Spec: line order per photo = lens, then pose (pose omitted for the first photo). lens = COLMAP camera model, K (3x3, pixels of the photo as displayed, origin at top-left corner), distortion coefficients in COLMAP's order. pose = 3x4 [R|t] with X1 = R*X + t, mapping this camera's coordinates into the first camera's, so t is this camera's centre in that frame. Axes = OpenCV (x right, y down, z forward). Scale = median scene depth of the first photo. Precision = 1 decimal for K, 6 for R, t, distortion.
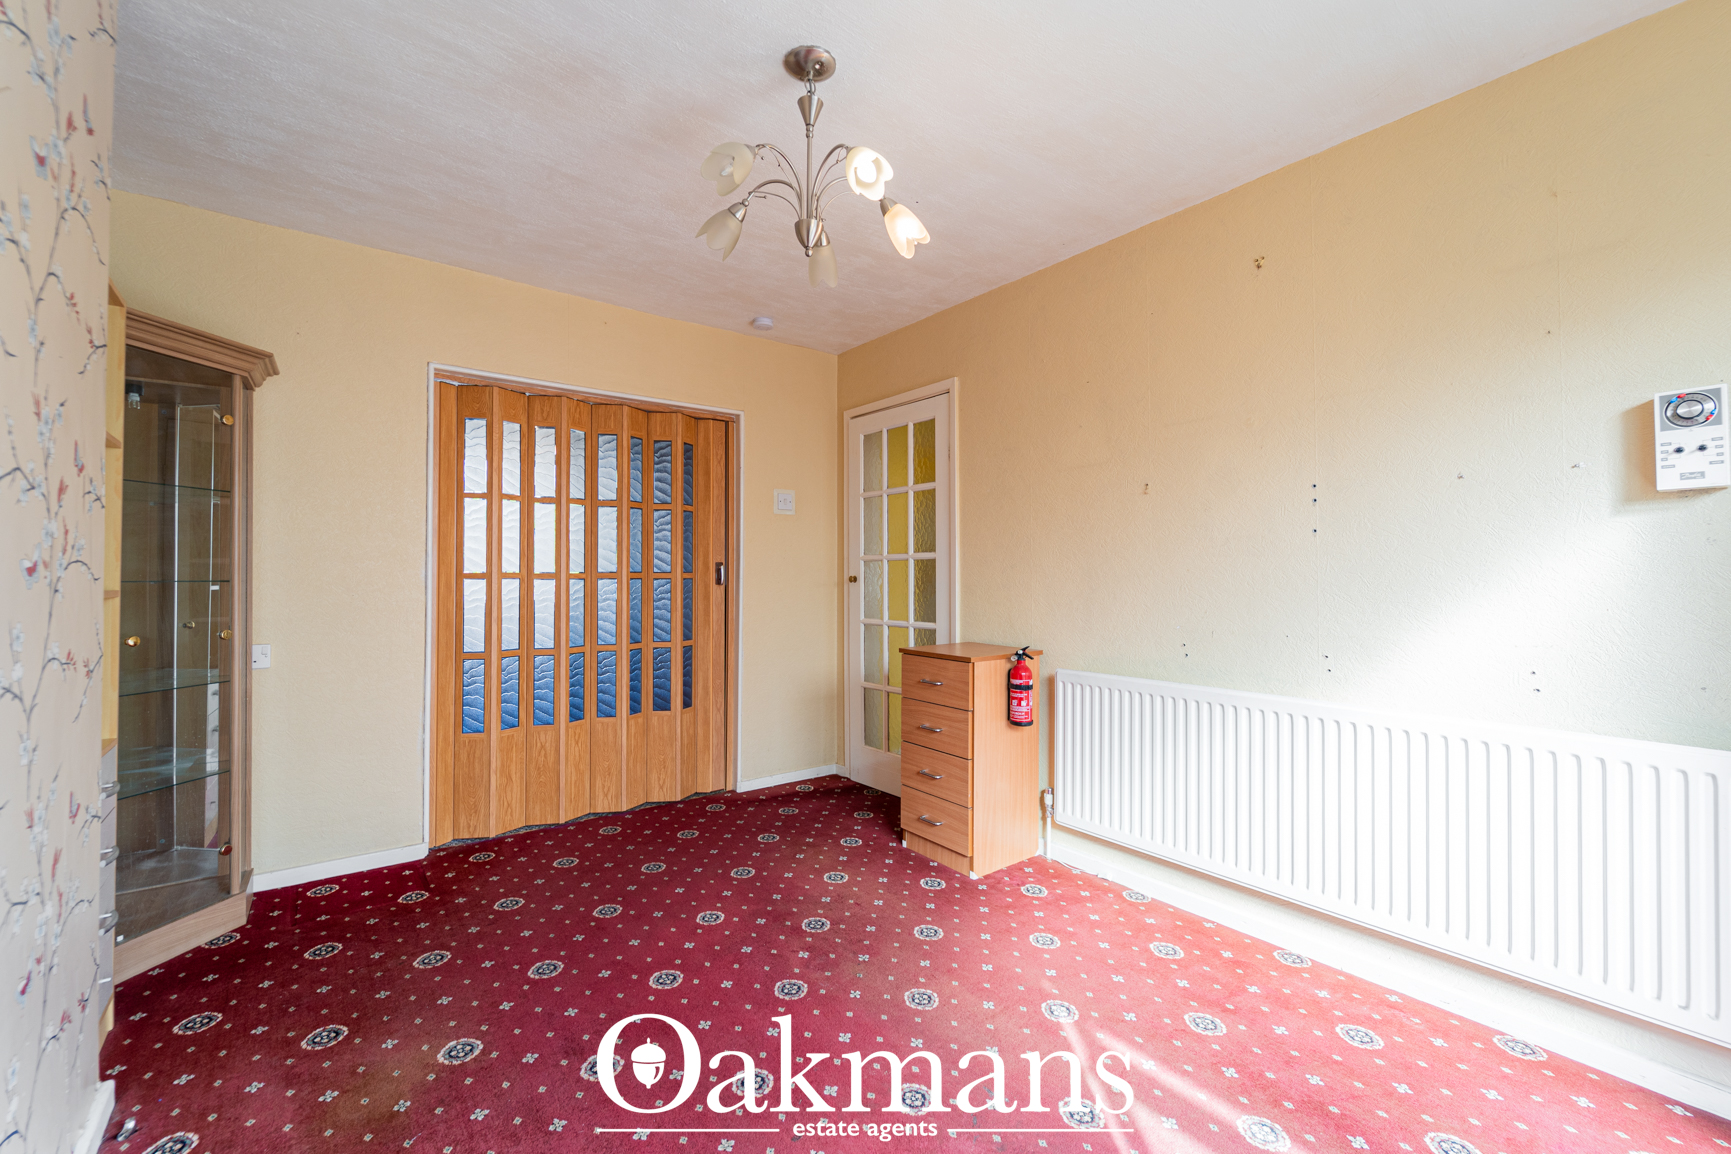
lens RADIAL K [[711.7, 0, 855.2], [0, 711.7, 568.5], [0, 0, 1]] dist [0.002189, -0.002788]
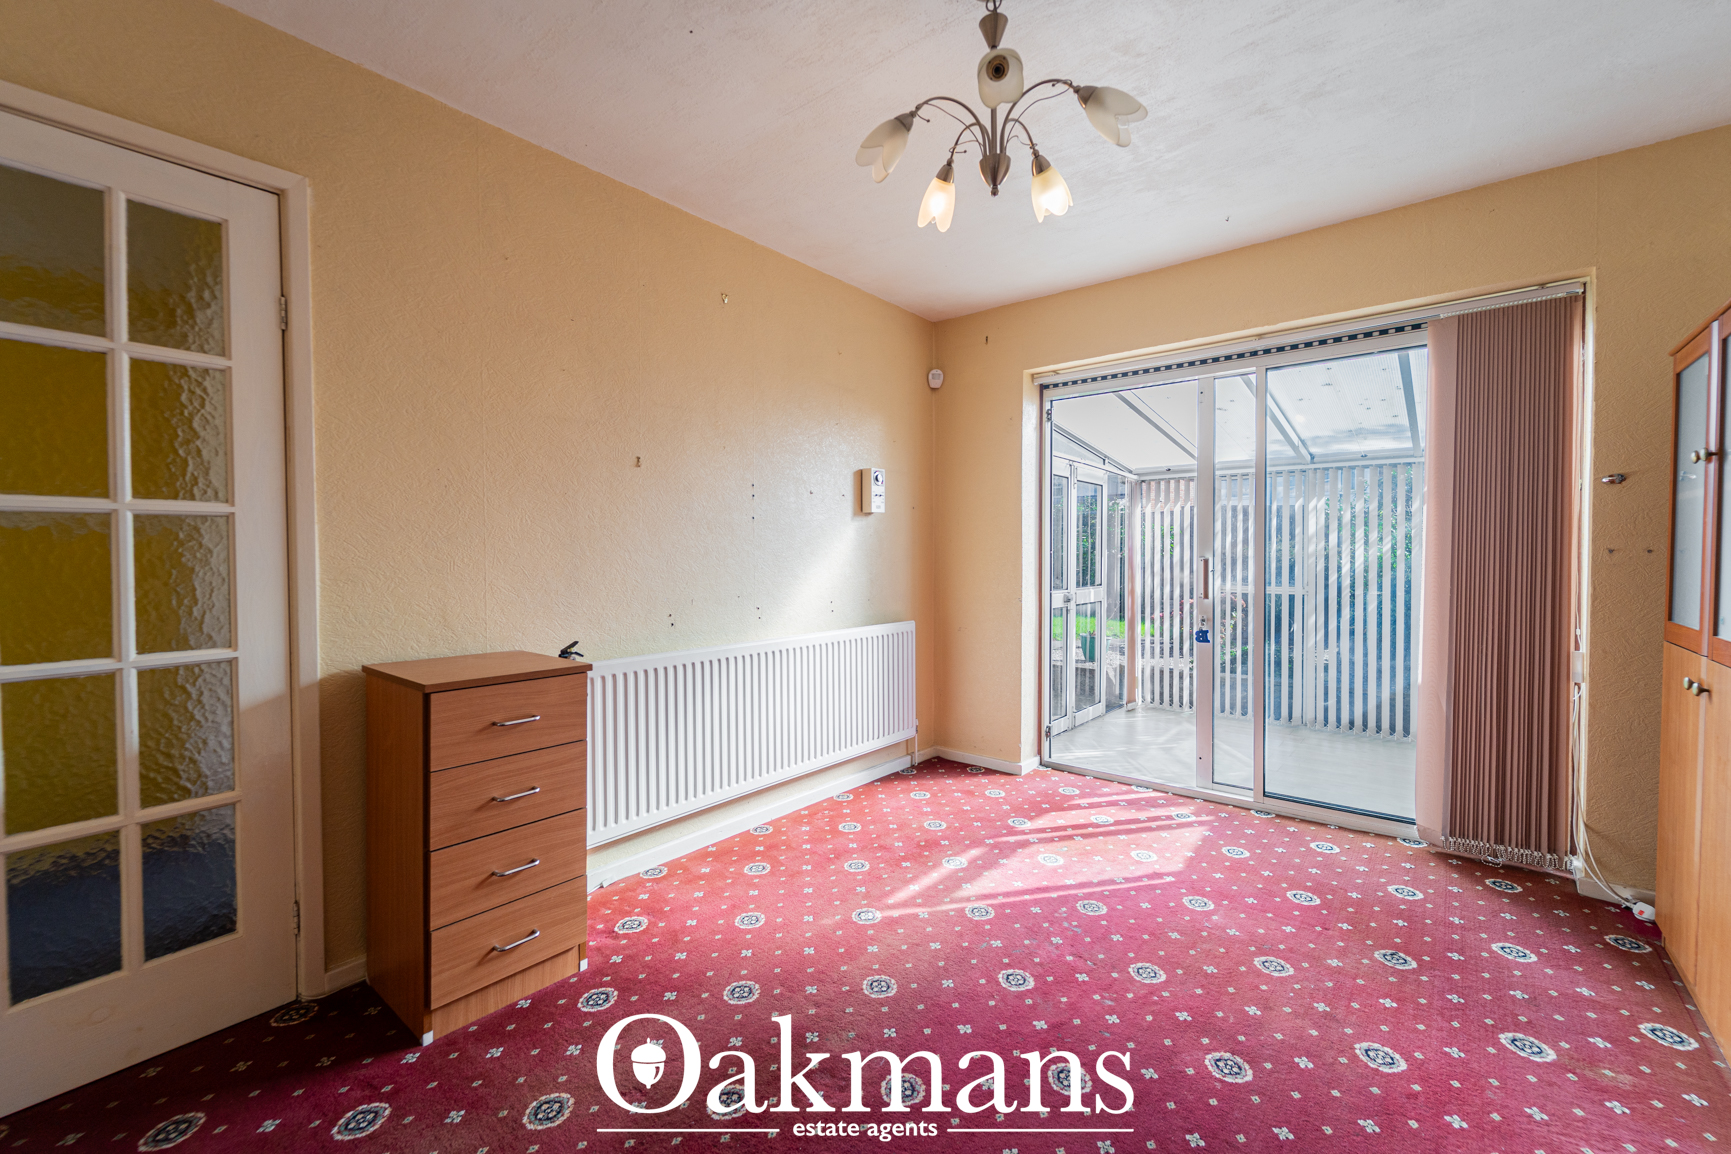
lens RADIAL K [[711.7, 0, 855.2], [0, 711.7, 568.5], [0, 0, 1]] dist [0.002189, -0.002788]
pose [[-0.222208, -0.022985, 0.974728, -0.800088], [-0.005887, 0.999735, 0.022233, 0.014249], [-0.974981, -0.000798, -0.222285, 1.202634]]
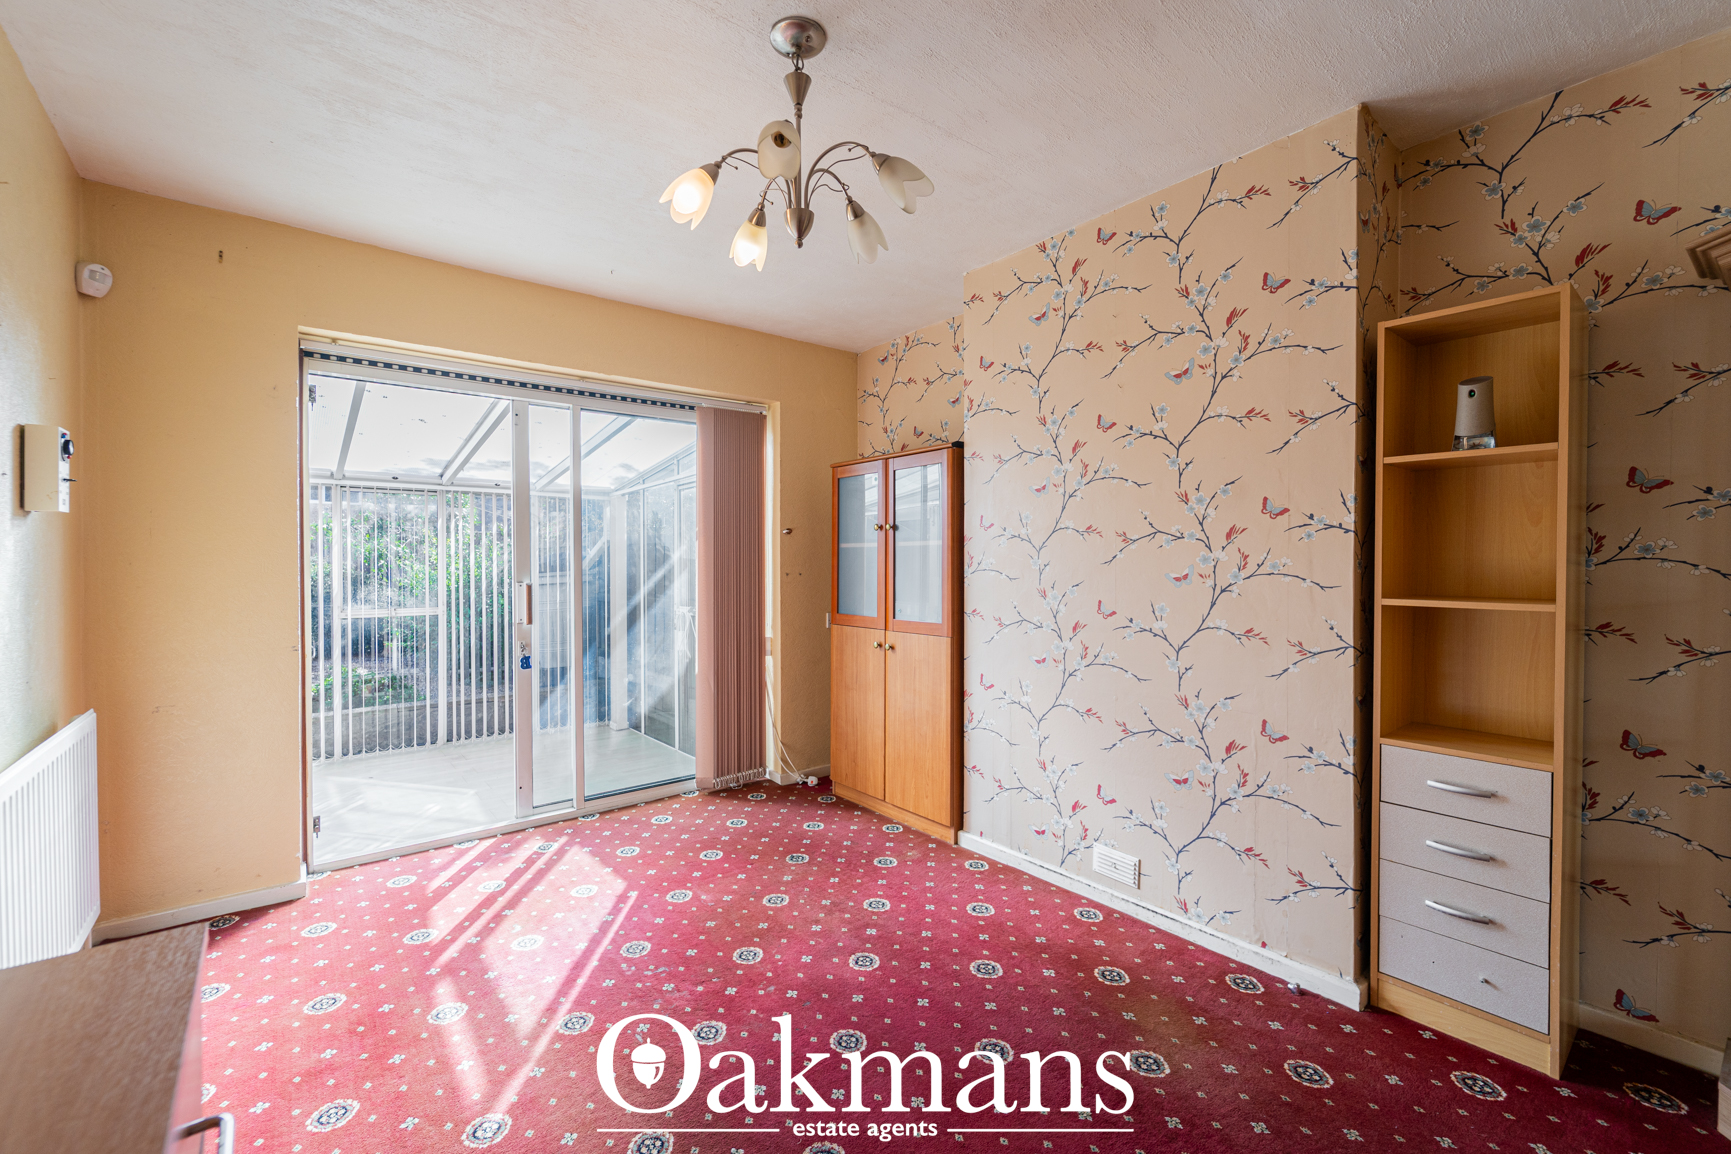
lens RADIAL K [[721.5, 0, 857.5], [0, 721.5, 567.3], [0, 0, 1]] dist [0.008683, -0.004424]
pose [[-0.999799, 0.001464, -0.019987, -0.106715], [0.001488, 0.999998, -0.001165, -0.010682], [0.019985, -0.001195, -0.999800, 1.711234]]
